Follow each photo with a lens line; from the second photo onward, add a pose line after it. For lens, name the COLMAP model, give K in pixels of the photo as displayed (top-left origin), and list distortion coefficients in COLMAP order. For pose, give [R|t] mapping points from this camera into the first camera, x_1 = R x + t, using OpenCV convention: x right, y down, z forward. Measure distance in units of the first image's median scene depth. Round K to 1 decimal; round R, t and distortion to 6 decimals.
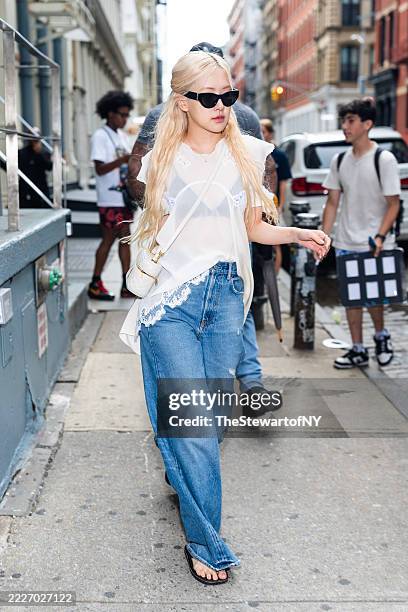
lens RADIAL K [[767.4, 0, 204.0], [0, 767.4, 306.0], [0, 0, 1]] dist [0.006470, 0.032404]
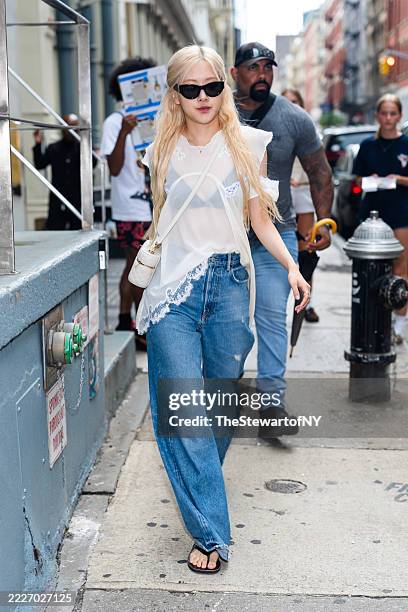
lens RADIAL K [[767.4, 0, 204.0], [0, 767.4, 306.0], [0, 0, 1]] dist [0.006470, 0.032404]
pose [[0.994806, 0.000357, -0.101790, -0.017218], [0.000743, 0.999942, 0.010767, -0.063109], [0.101788, -0.010787, 0.994748, 0.313547]]
